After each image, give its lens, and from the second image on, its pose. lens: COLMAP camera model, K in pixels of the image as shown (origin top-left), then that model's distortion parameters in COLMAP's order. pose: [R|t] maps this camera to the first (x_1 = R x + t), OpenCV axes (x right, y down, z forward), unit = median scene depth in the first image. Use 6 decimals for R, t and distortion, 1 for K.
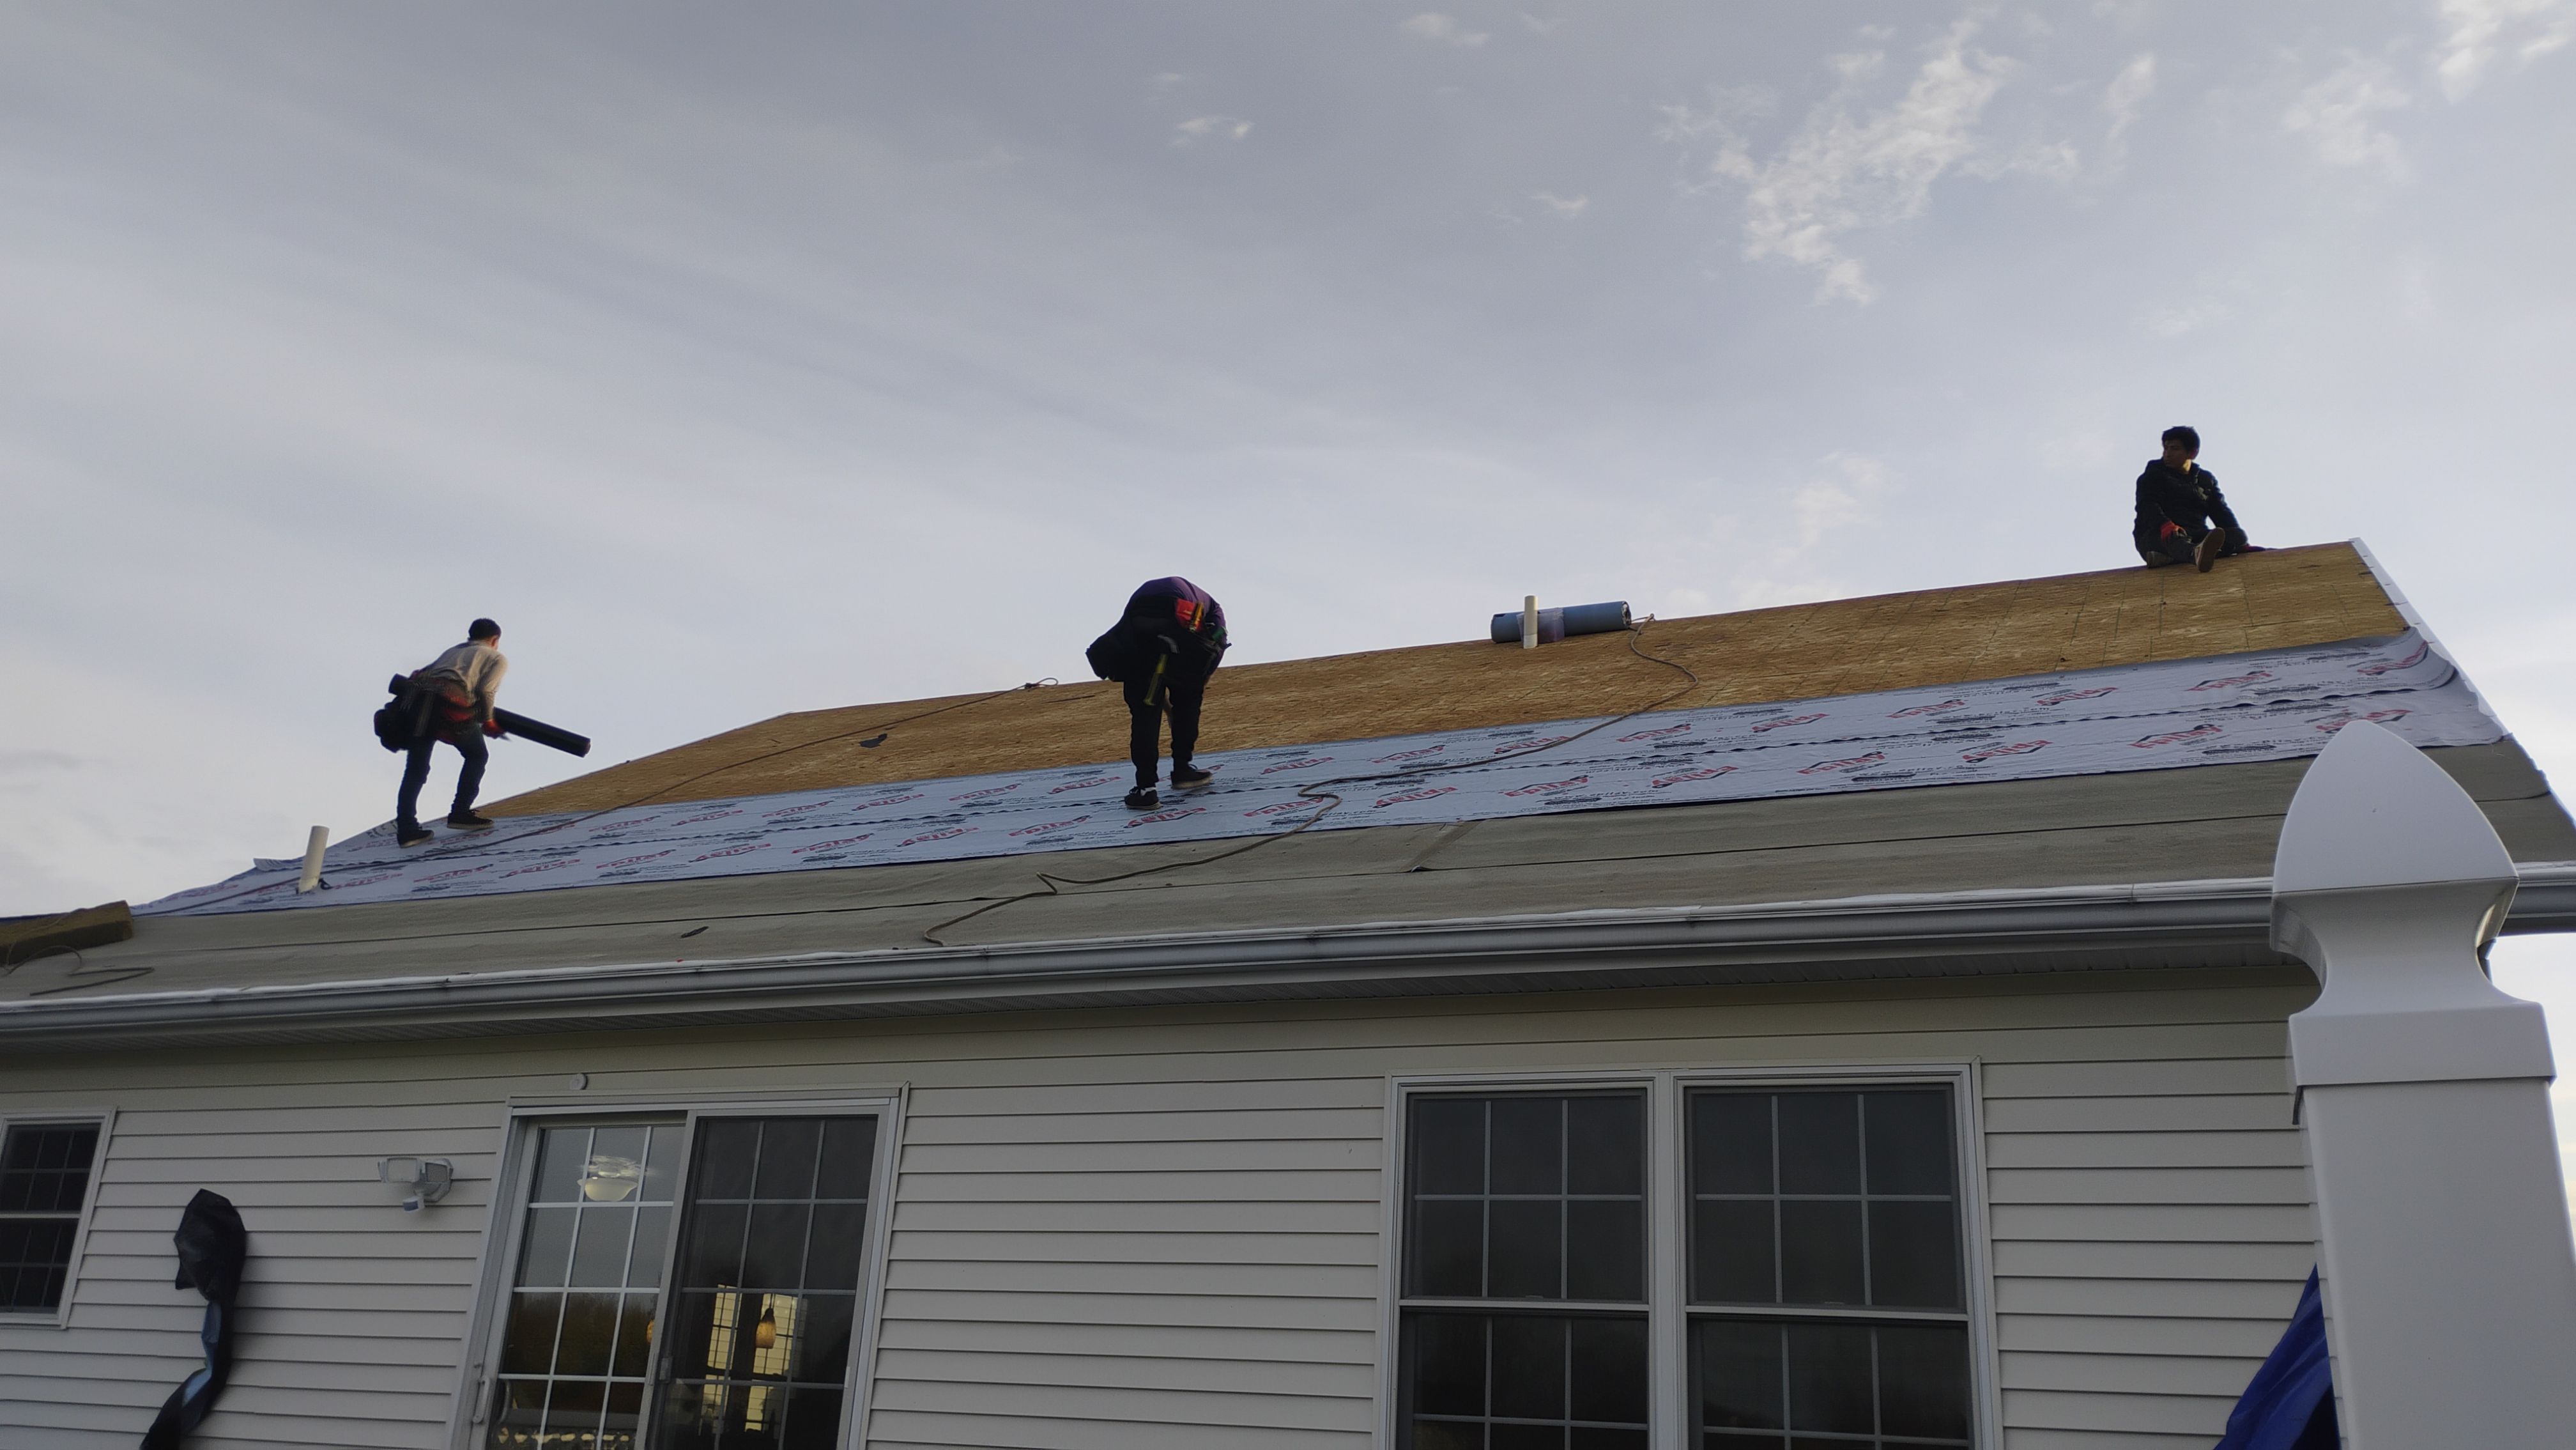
lens RADIAL K [[2126.2, 0, 1282.1], [0, 2126.2, 731.0], [0, 0, 1]] dist [0.054599, -0.060170]
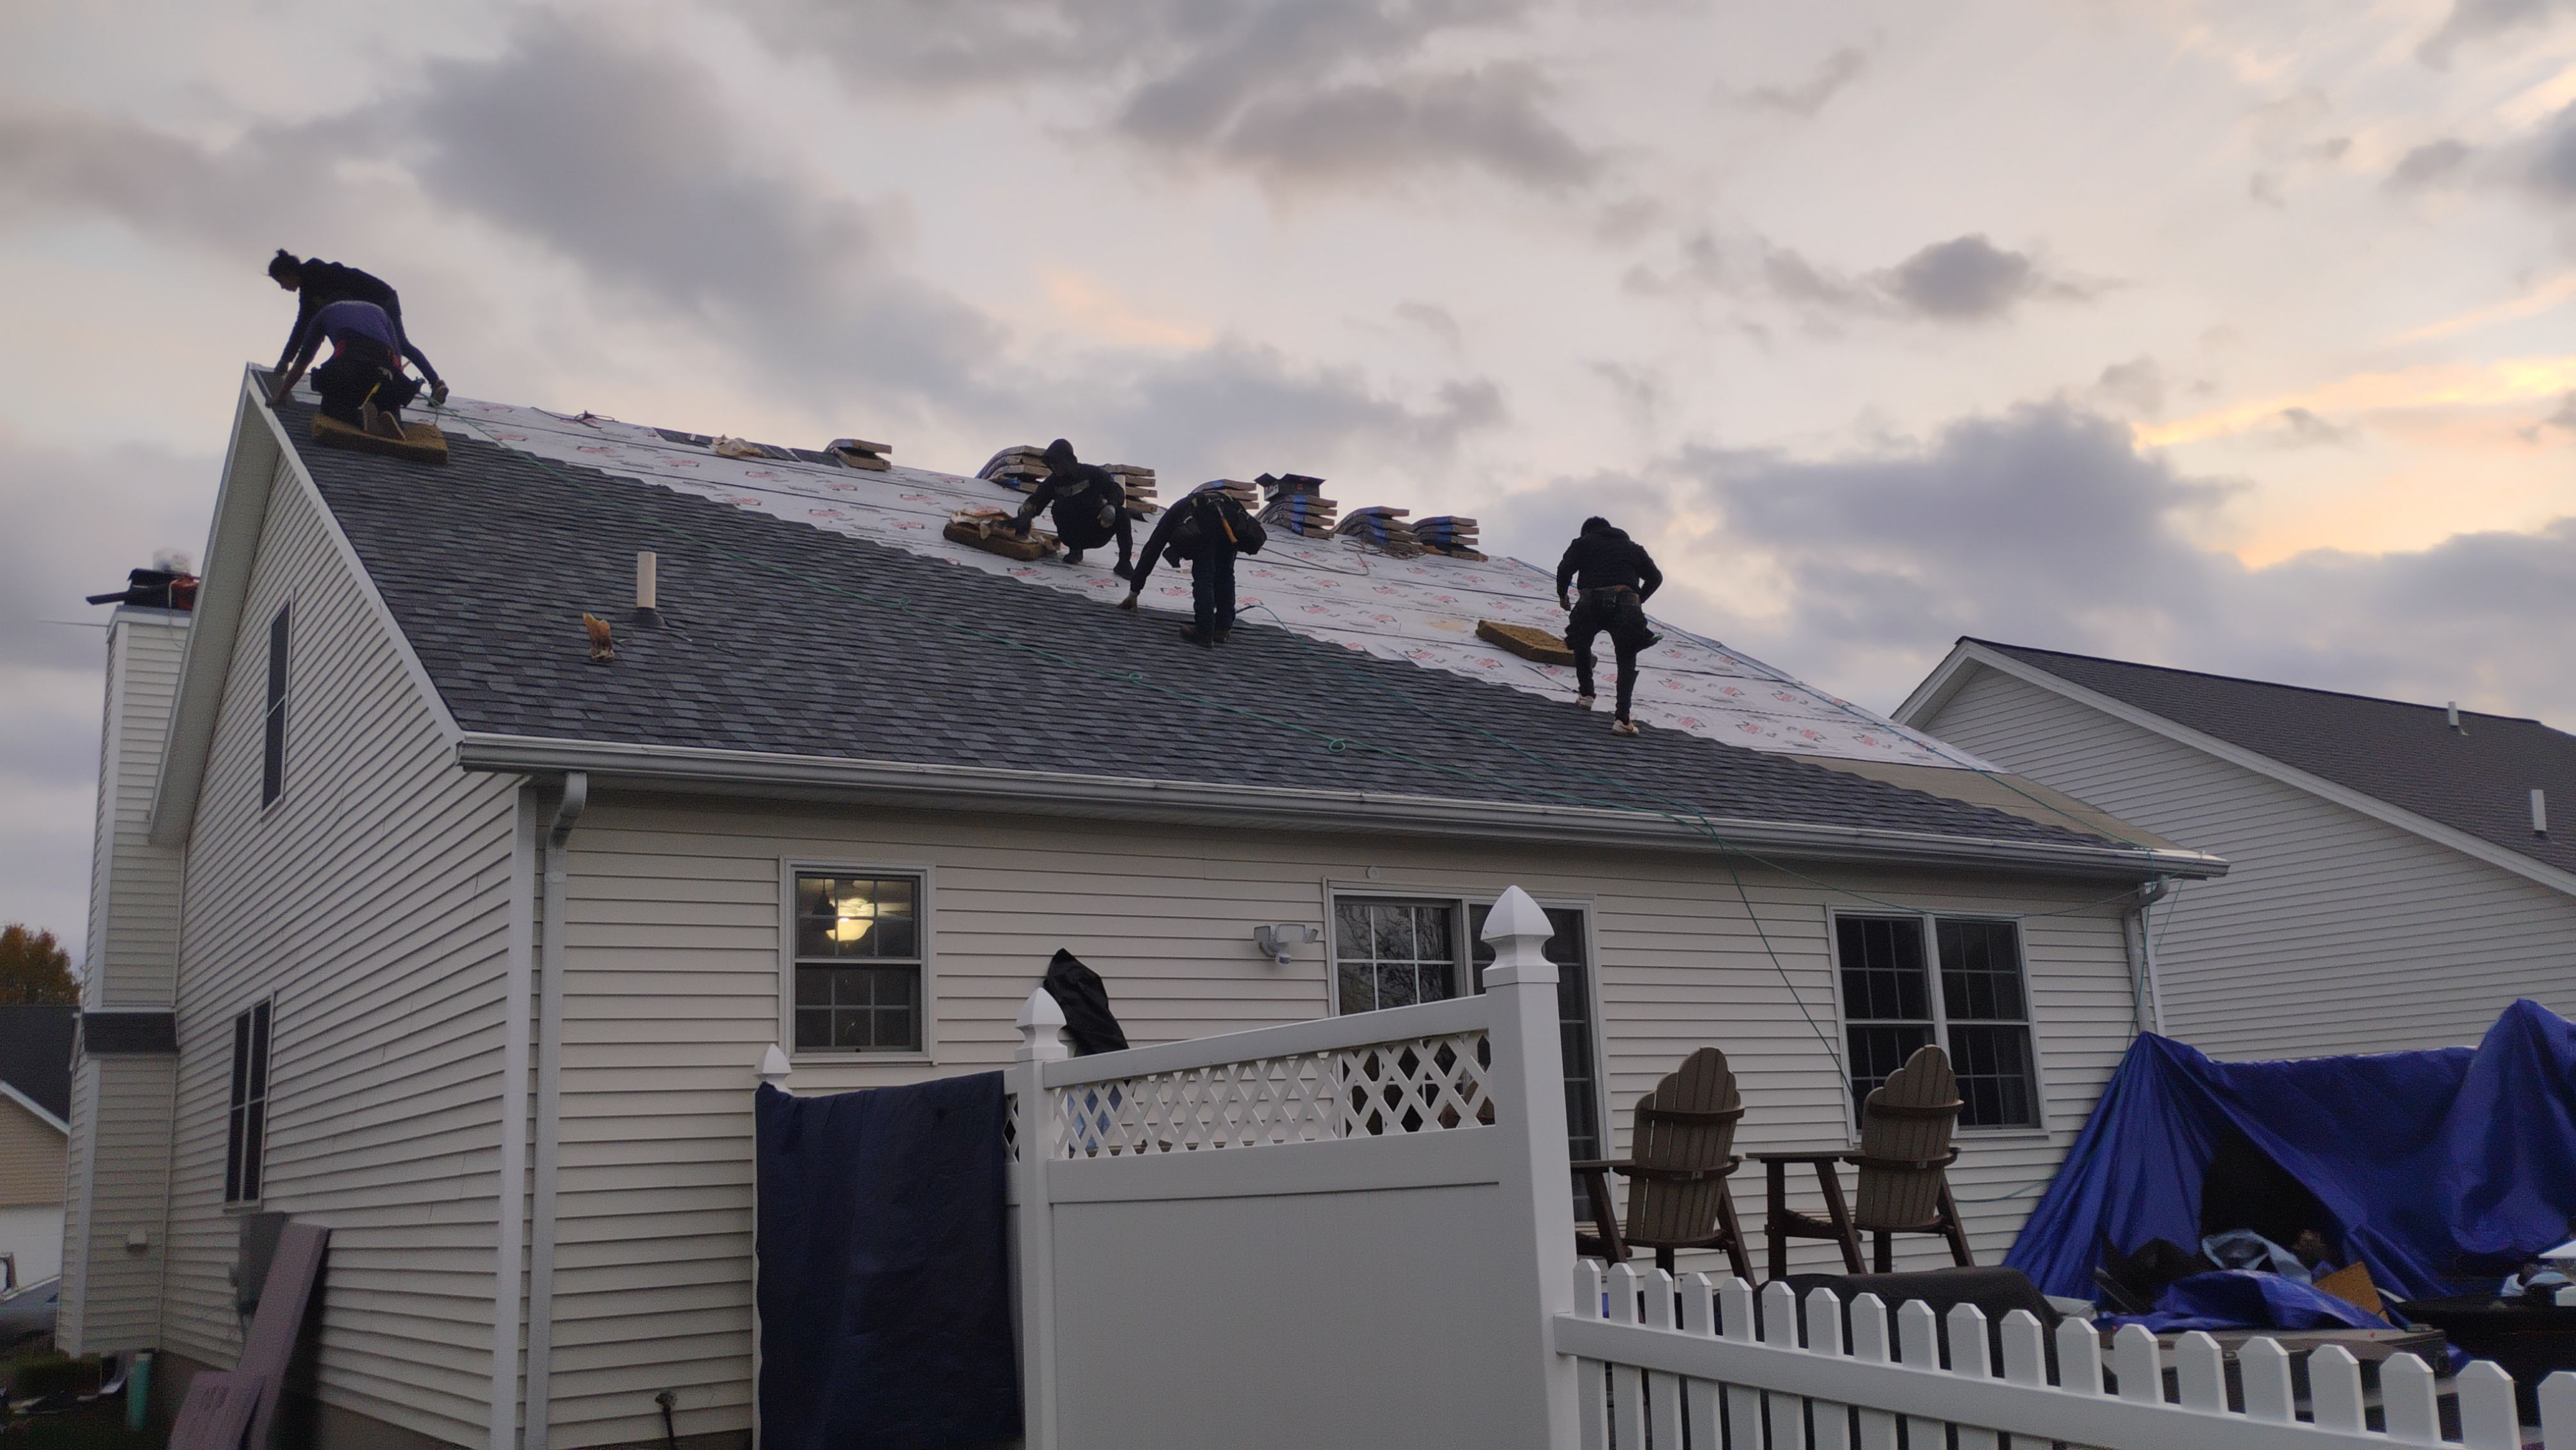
lens RADIAL K [[2126.2, 0, 1282.1], [0, 2126.2, 731.0], [0, 0, 1]] dist [0.054599, -0.060170]
pose [[0.537616, 0.103000, 0.836875, -1.924336], [-0.197580, 0.980267, 0.006279, 0.099715], [-0.819714, -0.168726, 0.547358, 0.411649]]
